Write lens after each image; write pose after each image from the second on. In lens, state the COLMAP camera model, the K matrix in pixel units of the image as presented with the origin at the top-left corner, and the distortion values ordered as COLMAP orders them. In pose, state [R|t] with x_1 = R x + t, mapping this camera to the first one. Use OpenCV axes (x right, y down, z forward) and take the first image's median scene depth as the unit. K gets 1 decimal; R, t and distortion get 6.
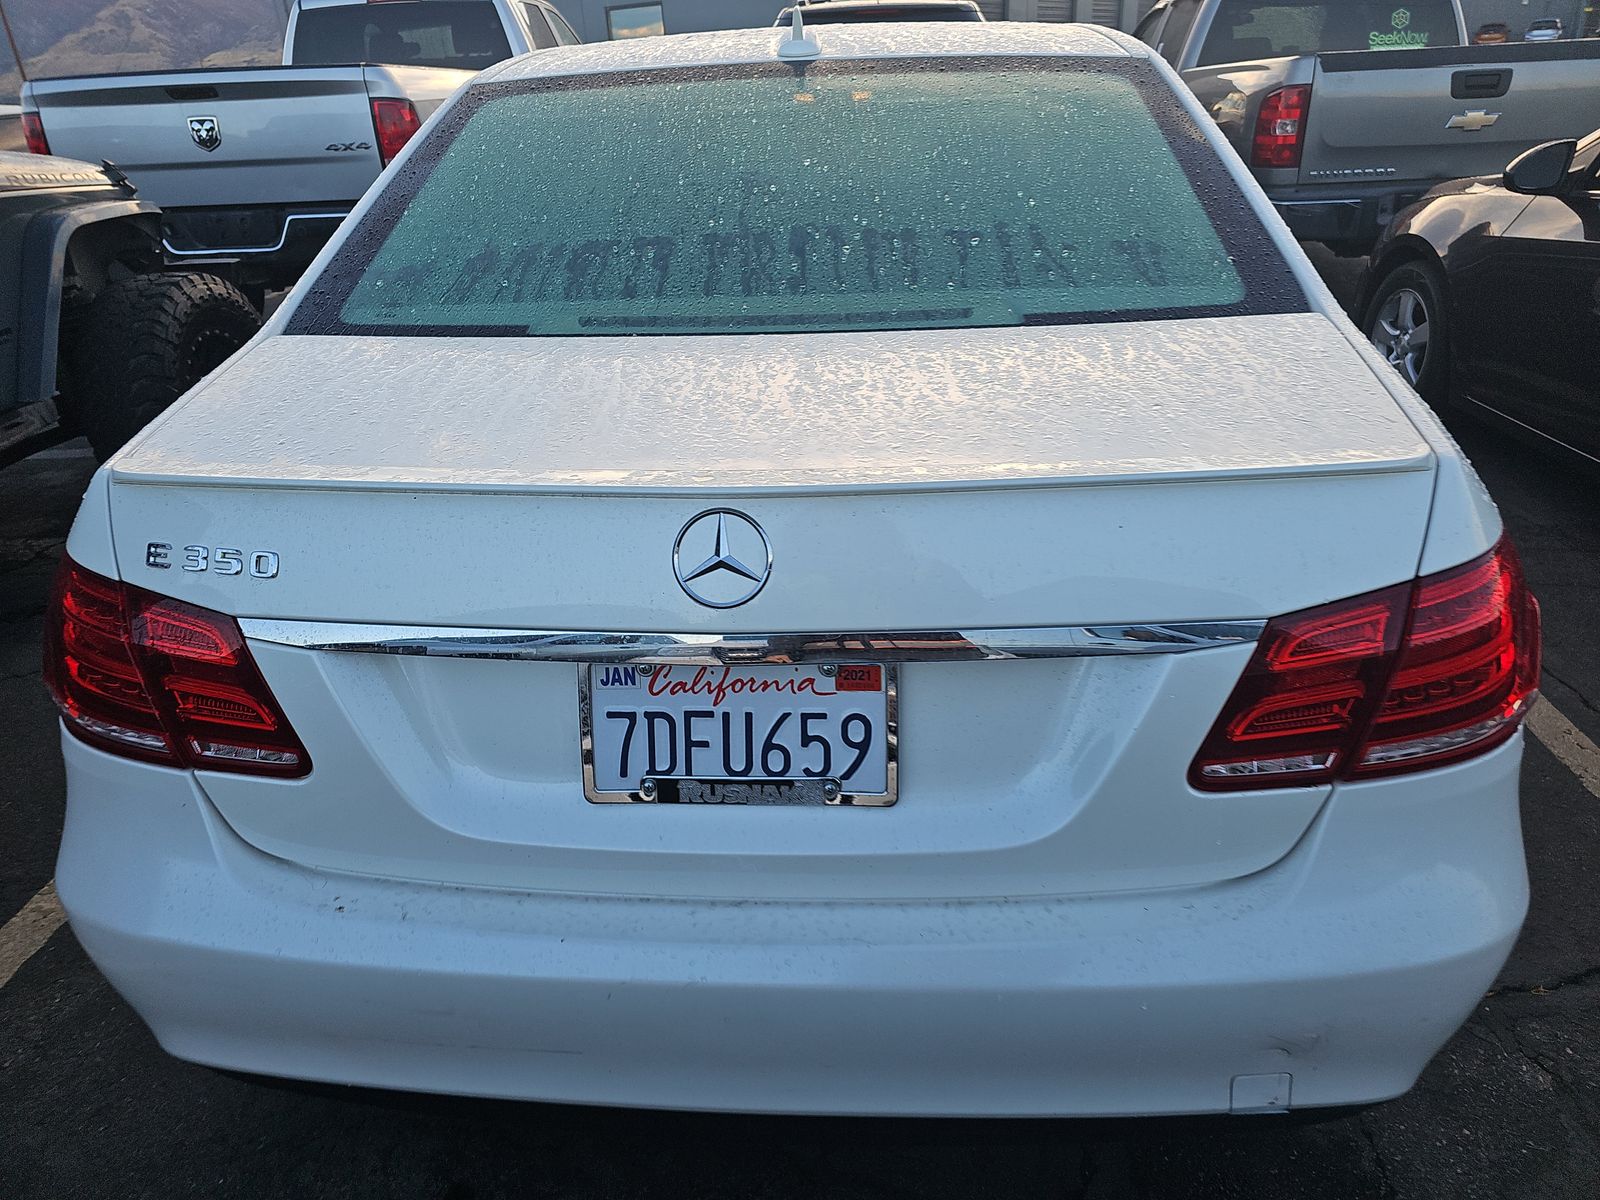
lens RADIAL K [[1061.2, 0, 771.5], [0, 1061.2, 607.8], [0, 0, 1]] dist [0.055928, -0.059077]
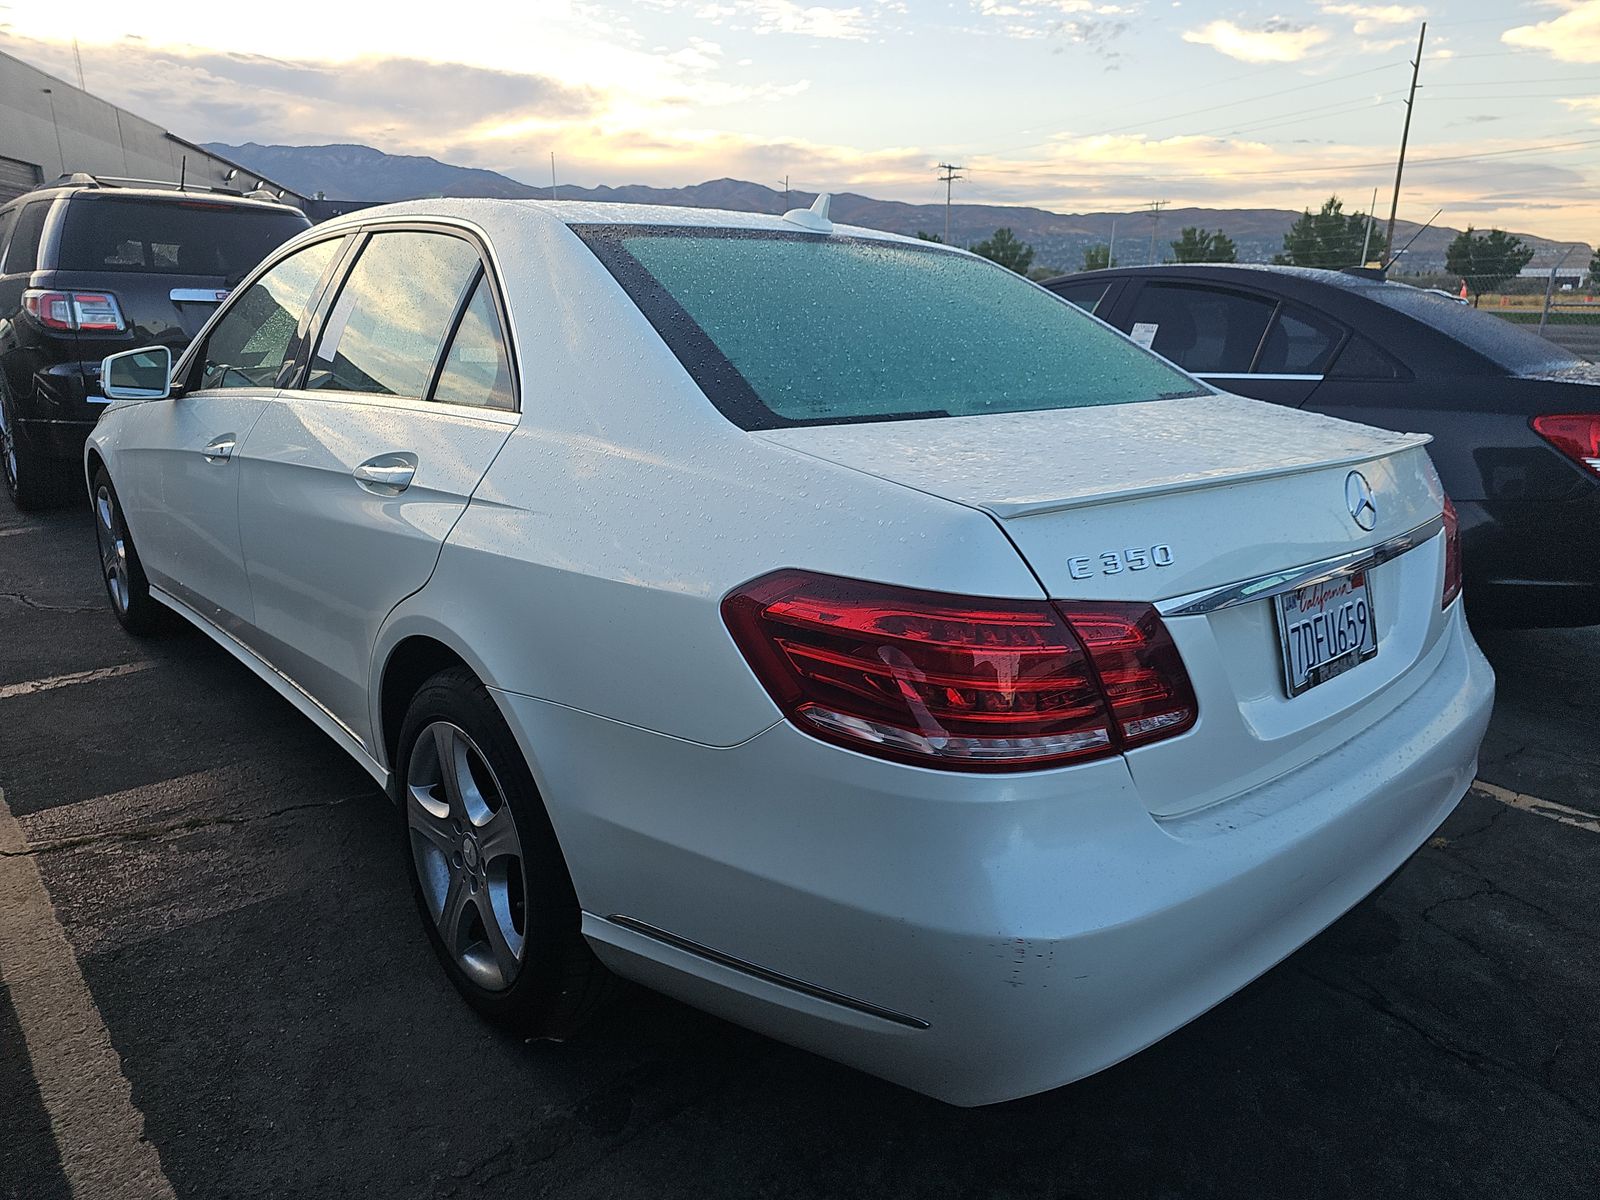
lens RADIAL K [[1061.2, 0, 771.5], [0, 1061.2, 607.8], [0, 0, 1]] dist [0.055928, -0.059077]
pose [[0.693705, -0.141633, 0.706196, -1.542169], [0.274659, 0.958406, -0.077586, -0.009427], [-0.665834, 0.247785, 0.703752, 0.405860]]
